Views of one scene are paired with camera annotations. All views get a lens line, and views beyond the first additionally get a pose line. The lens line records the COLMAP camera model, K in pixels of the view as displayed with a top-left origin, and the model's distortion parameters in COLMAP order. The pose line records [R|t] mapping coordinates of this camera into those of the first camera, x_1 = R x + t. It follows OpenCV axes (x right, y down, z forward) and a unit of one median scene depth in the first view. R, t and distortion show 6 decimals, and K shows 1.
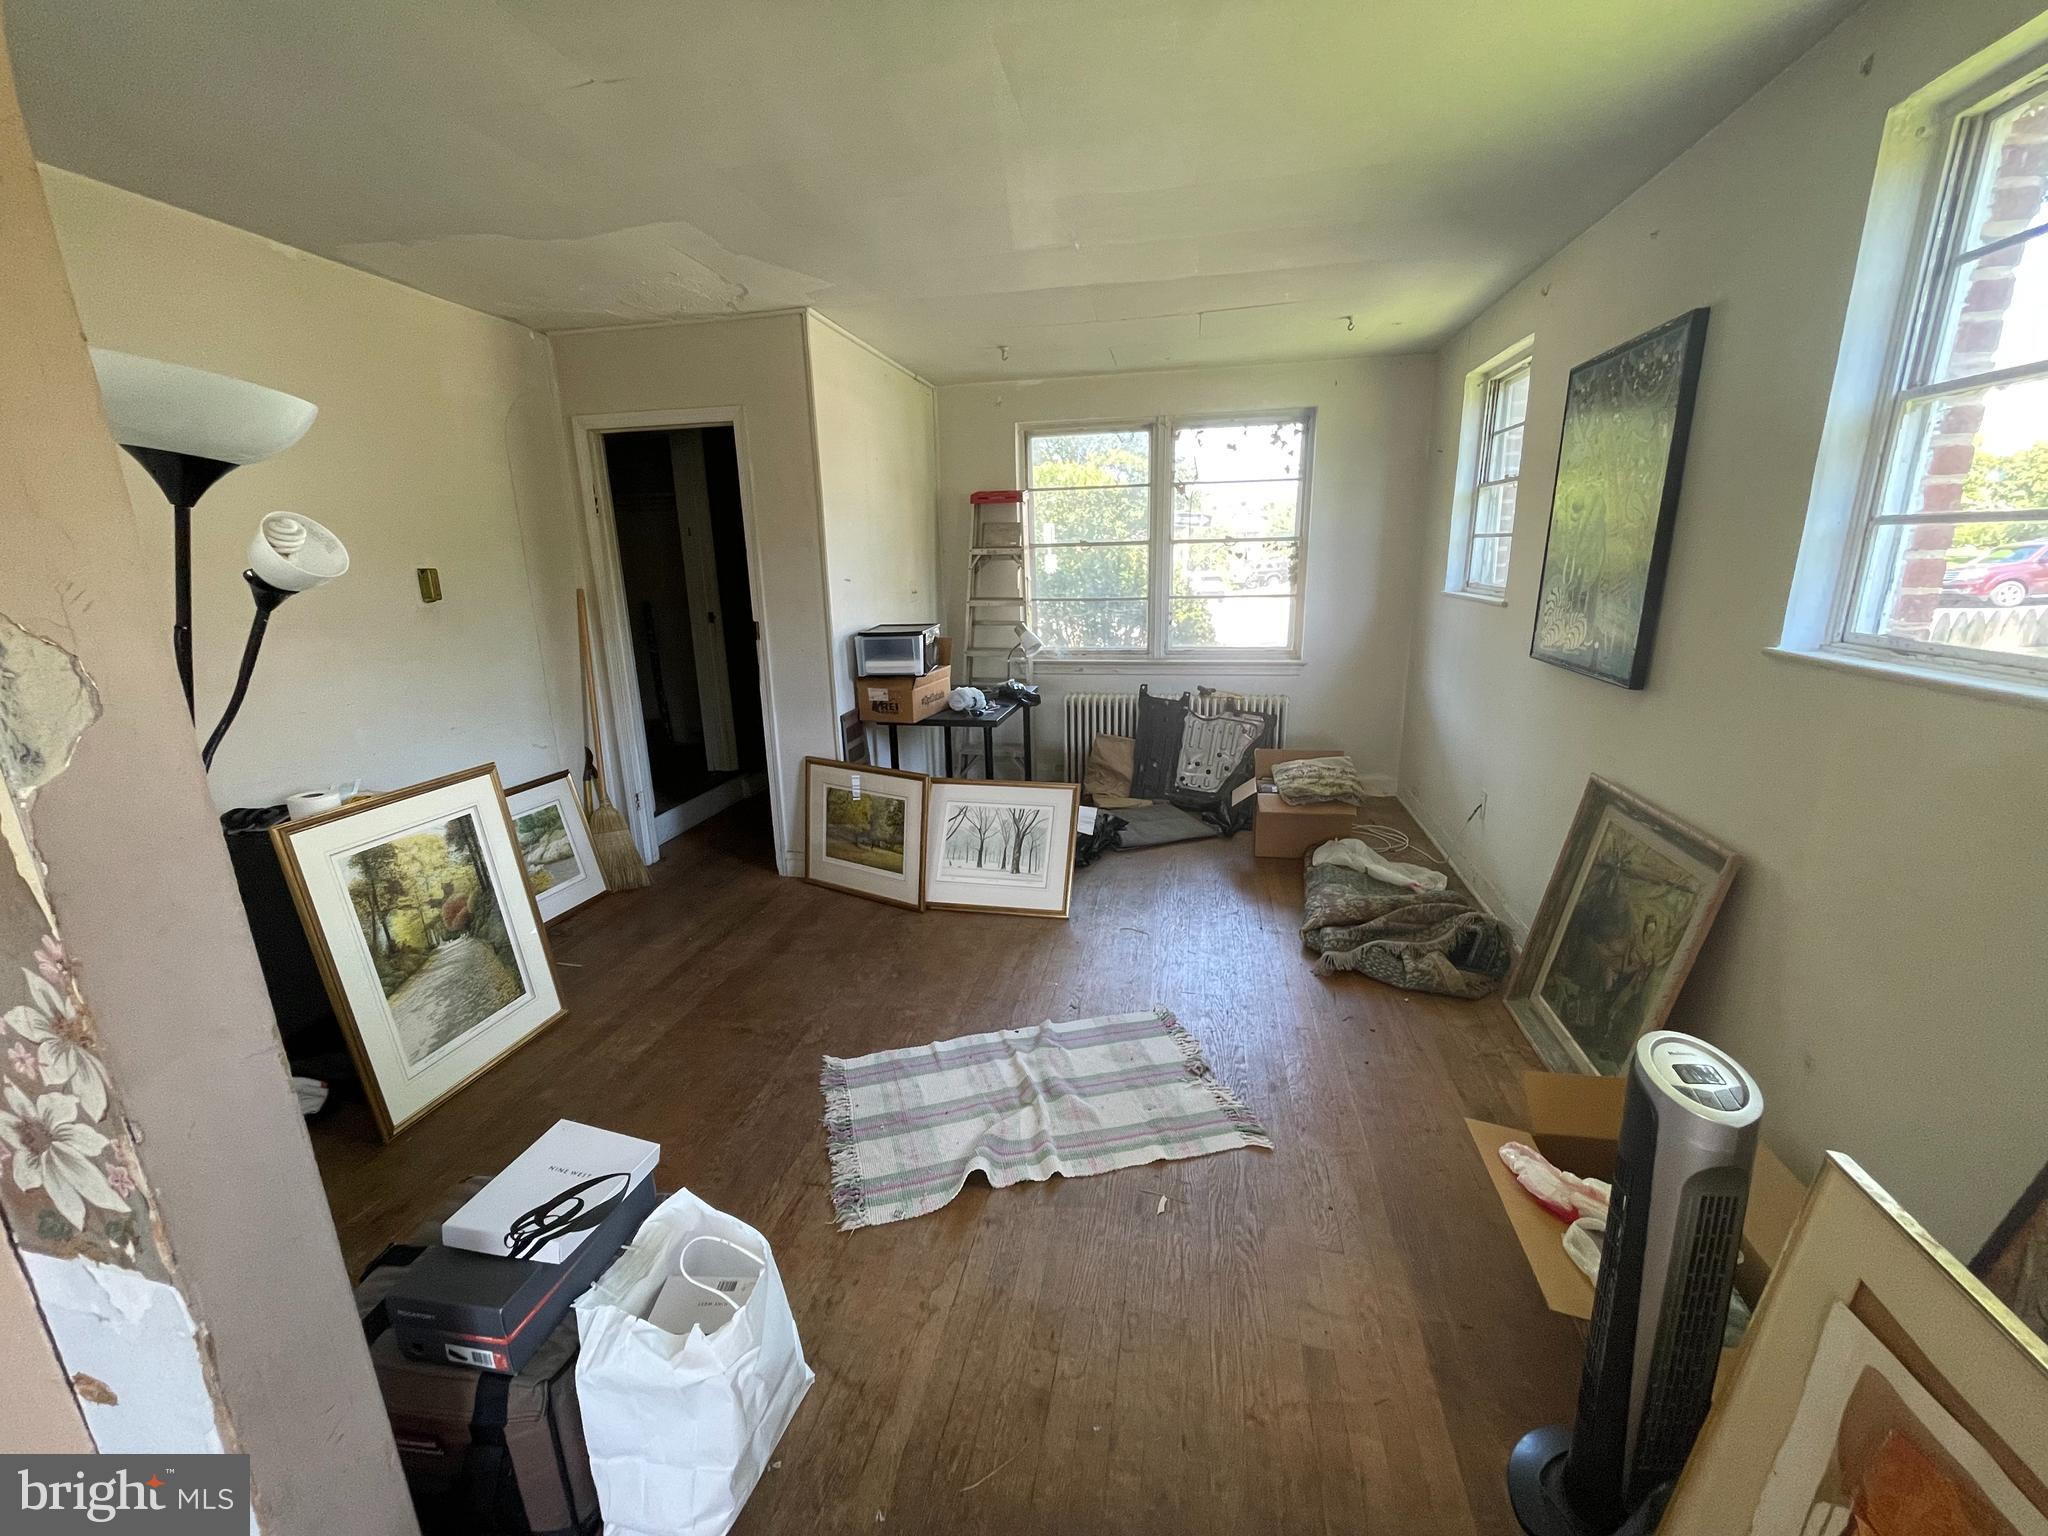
lens RADIAL K [[823.4, 0, 1025.5], [0, 823.4, 762.7], [0, 0, 1]] dist [-0.000238, -0.000018]
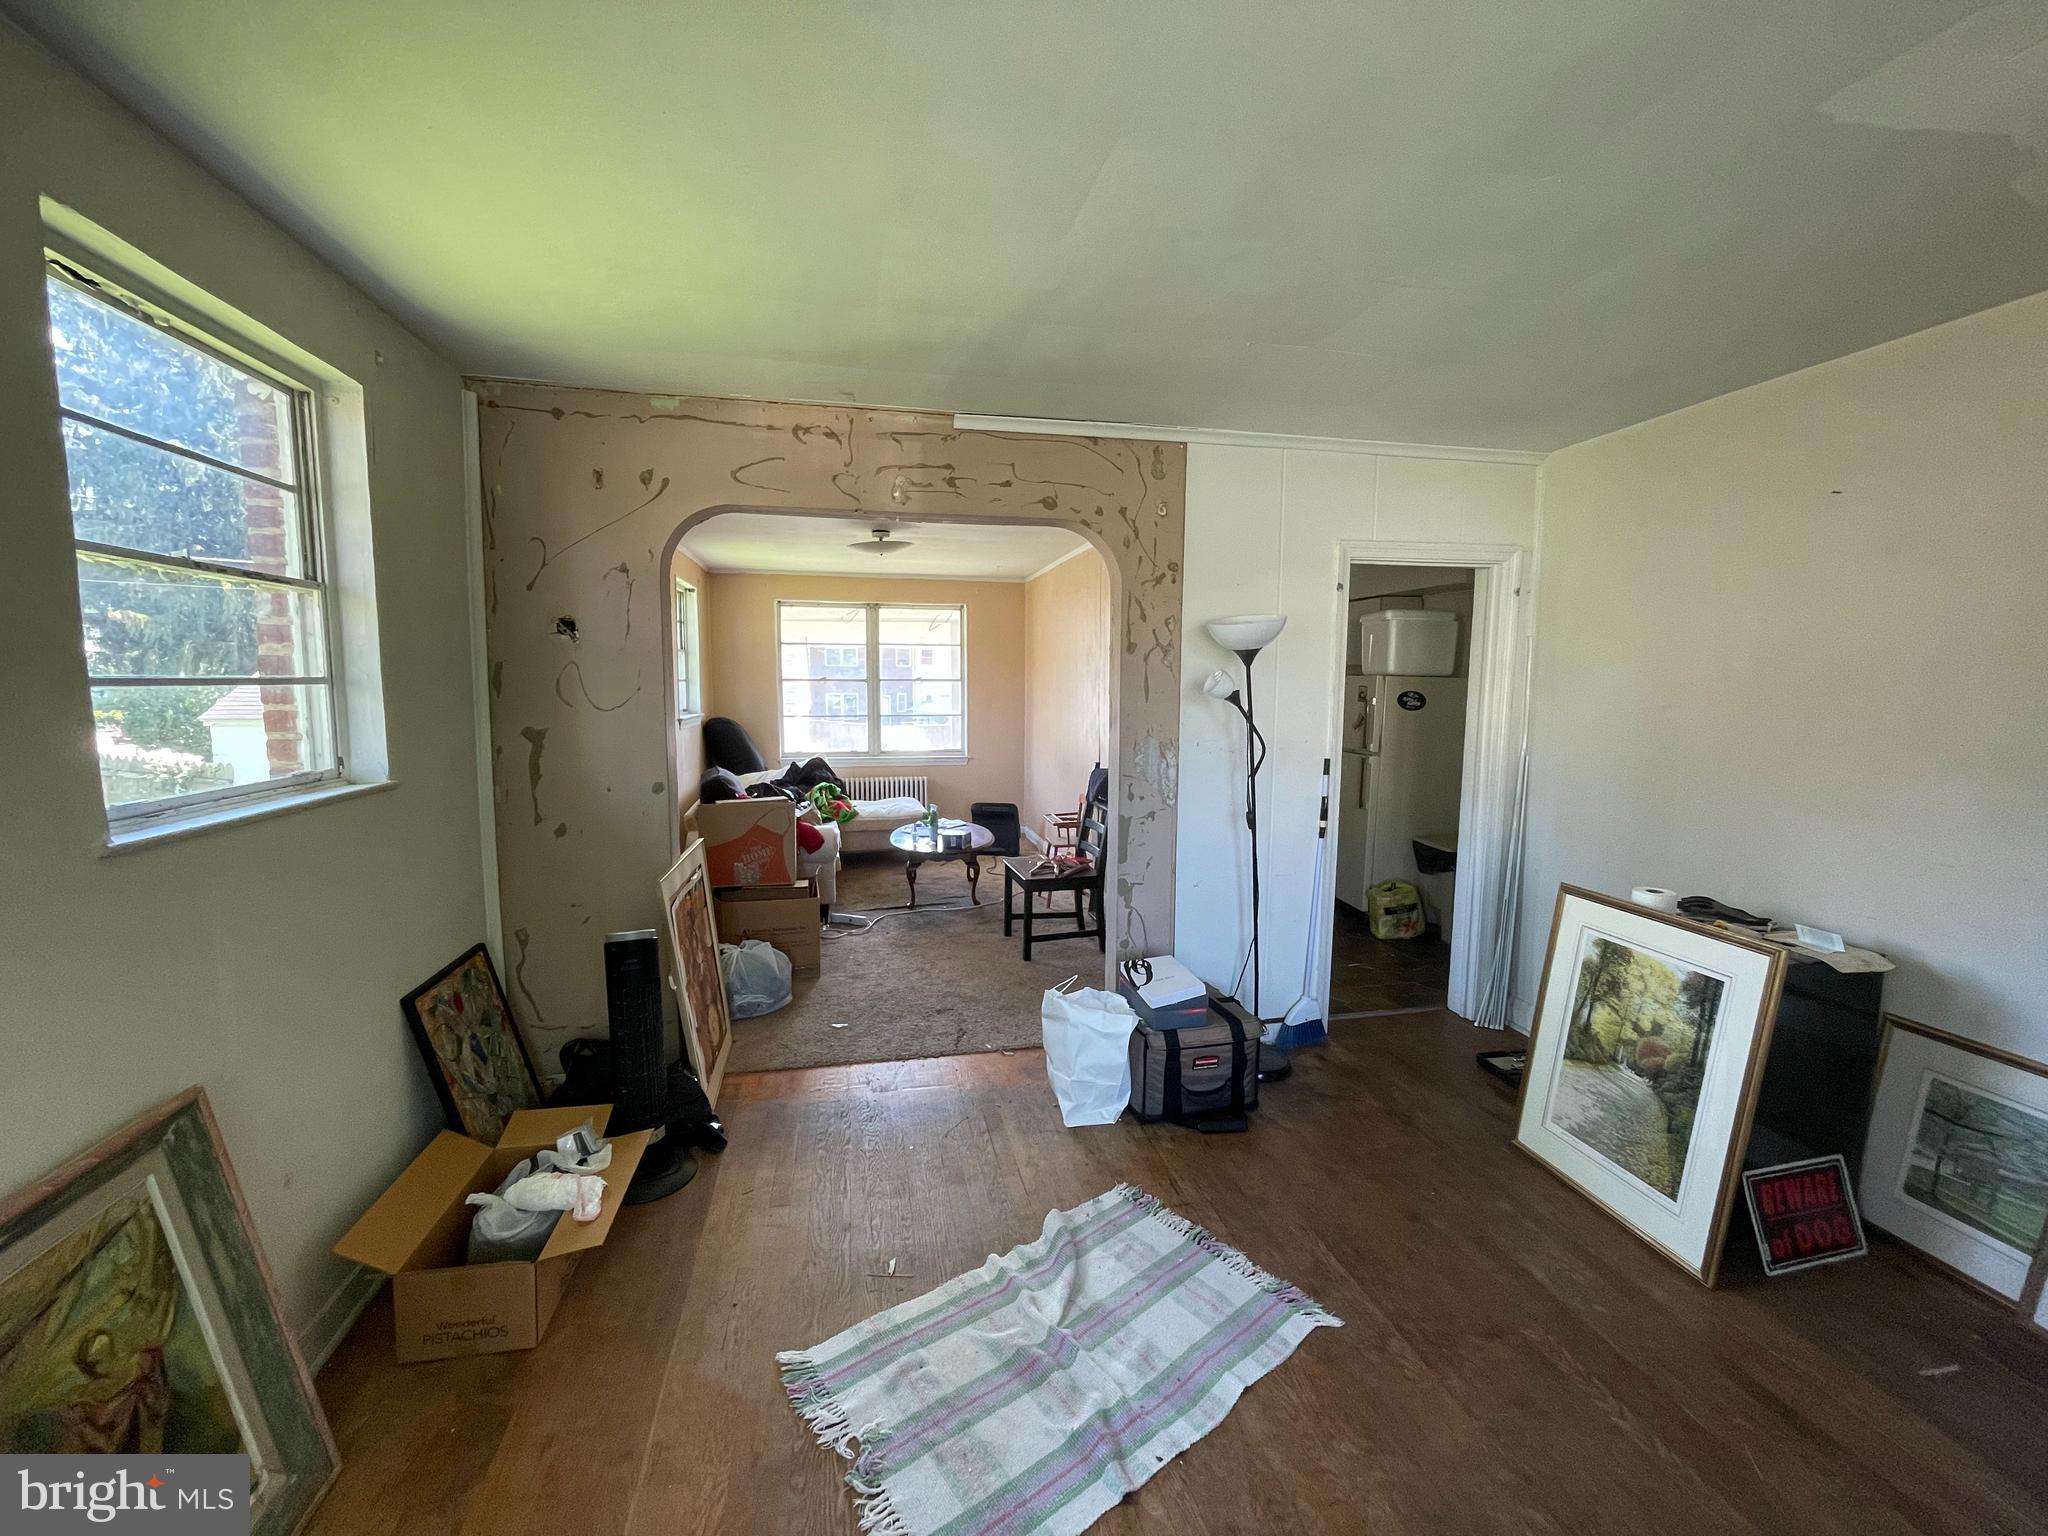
lens RADIAL K [[823.4, 0, 1023.3], [0, 823.4, 769.9], [0, 0, 1]] dist [-0.000238, -0.000018]
pose [[-0.918869, 0.061790, -0.389694, 0.321522], [-0.081146, 0.936954, 0.339901, -0.394533], [0.386128, 0.343946, -0.855924, 1.457738]]
